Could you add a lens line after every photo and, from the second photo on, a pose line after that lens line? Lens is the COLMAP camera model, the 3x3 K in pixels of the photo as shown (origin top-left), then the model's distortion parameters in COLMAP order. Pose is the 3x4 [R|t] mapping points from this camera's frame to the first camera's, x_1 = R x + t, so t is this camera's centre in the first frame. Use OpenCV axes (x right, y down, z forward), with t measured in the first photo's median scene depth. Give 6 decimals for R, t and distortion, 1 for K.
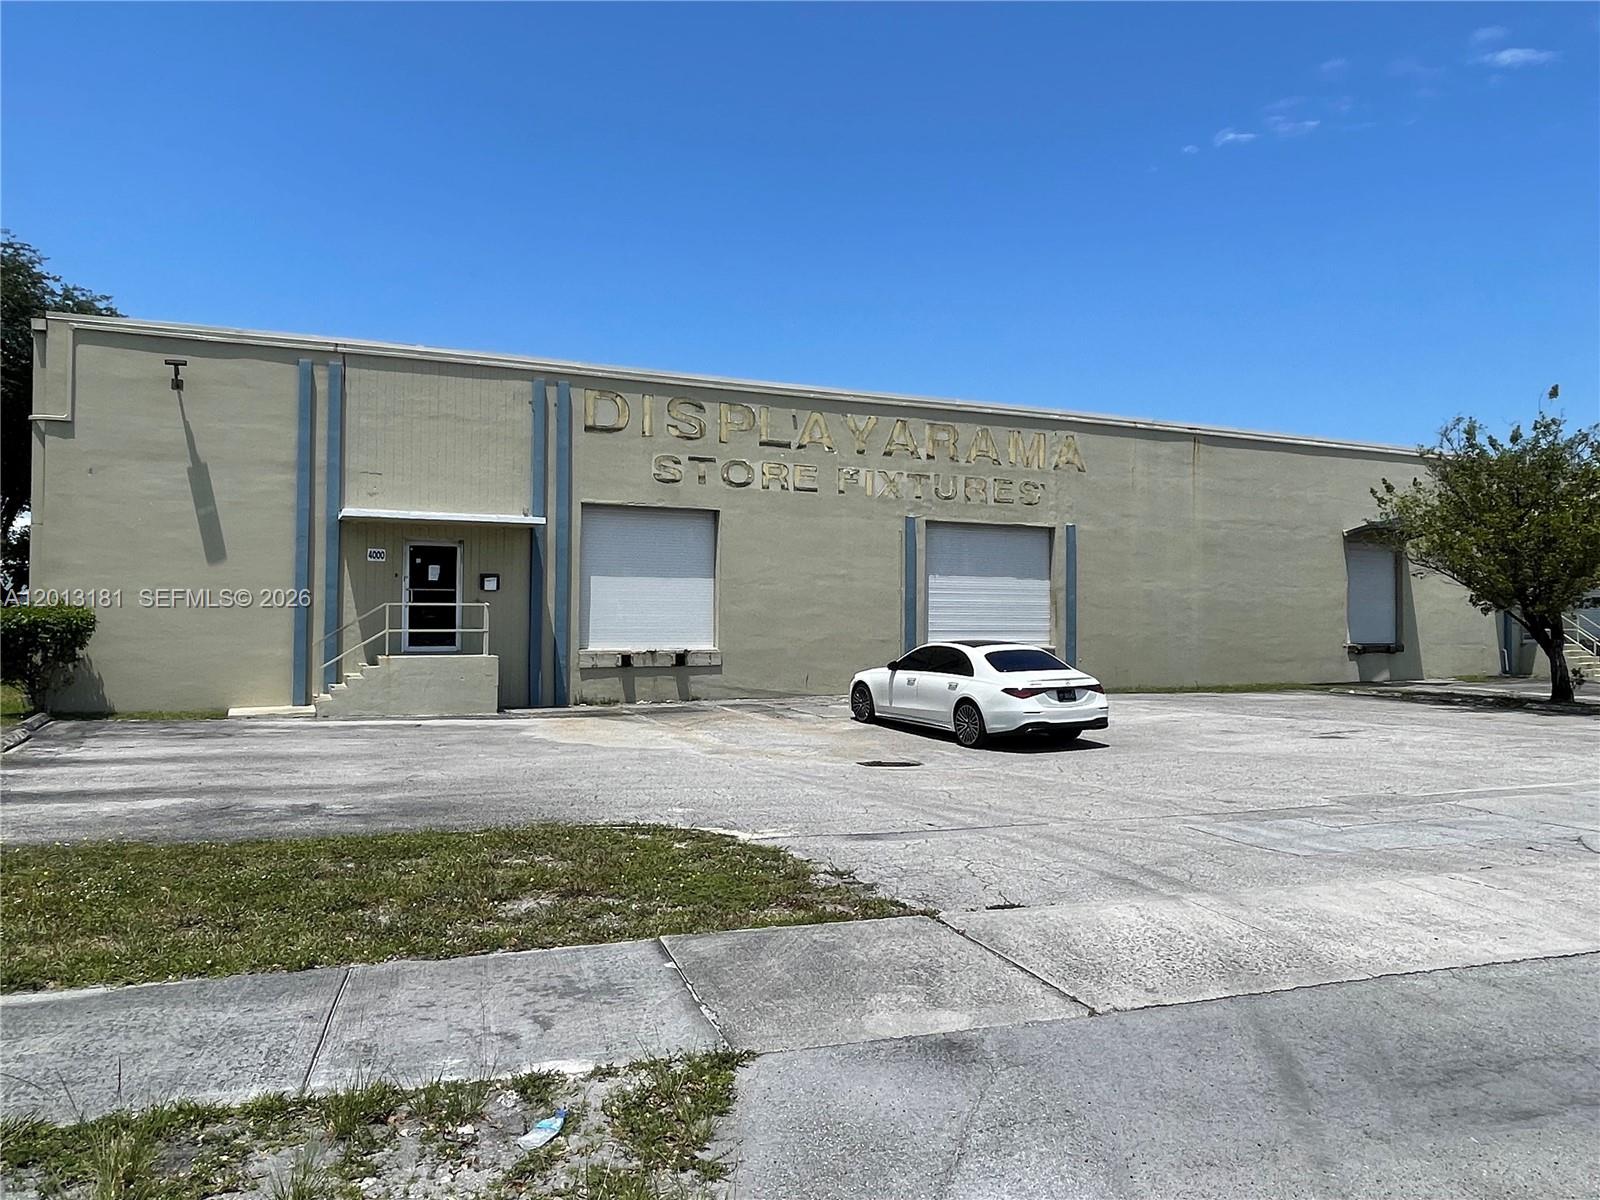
lens RADIAL K [[1088.2, 0, 804.7], [0, 1088.2, 605.5], [0, 0, 1]] dist [0.005161, -0.007970]
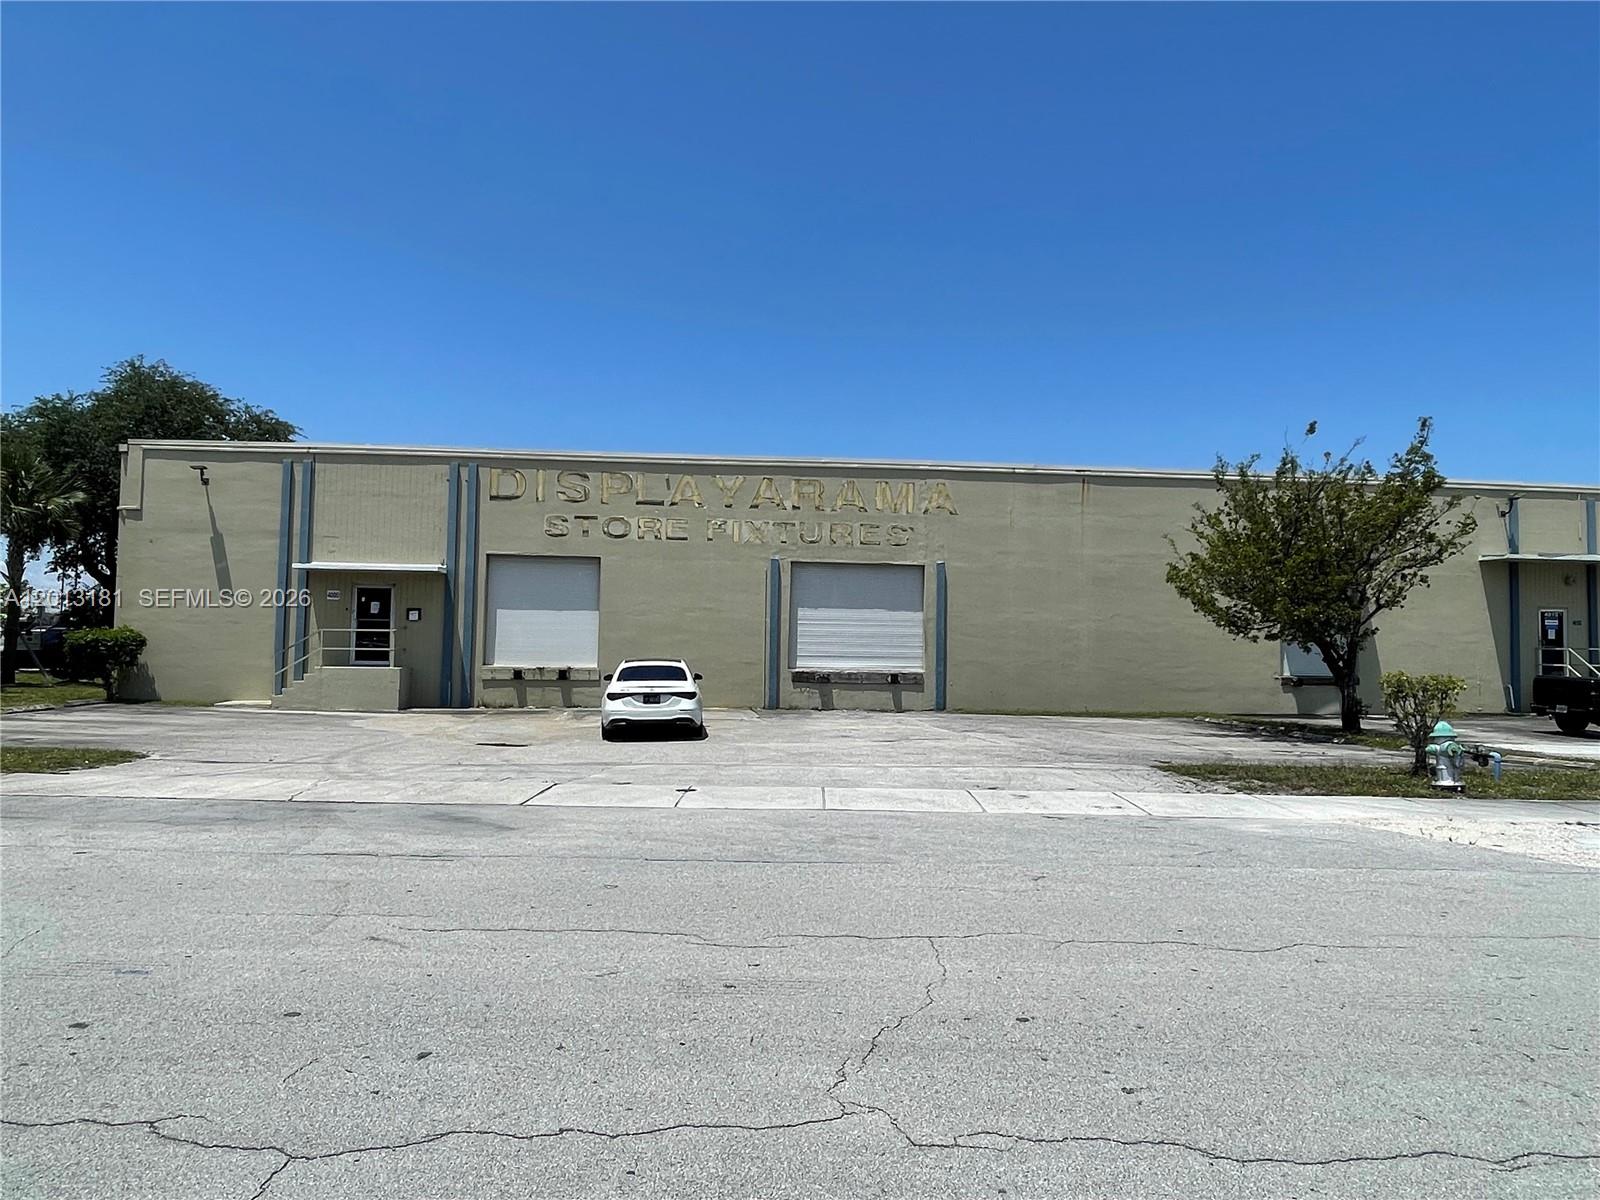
lens RADIAL K [[1088.2, 0, 804.2], [0, 1088.2, 604.7], [0, 0, 1]] dist [0.005161, -0.007970]
pose [[0.949651, -0.004396, -0.313278, 0.555301], [-0.005700, 0.999494, -0.031306, 0.006009], [0.313257, 0.031516, 0.949145, -0.125842]]
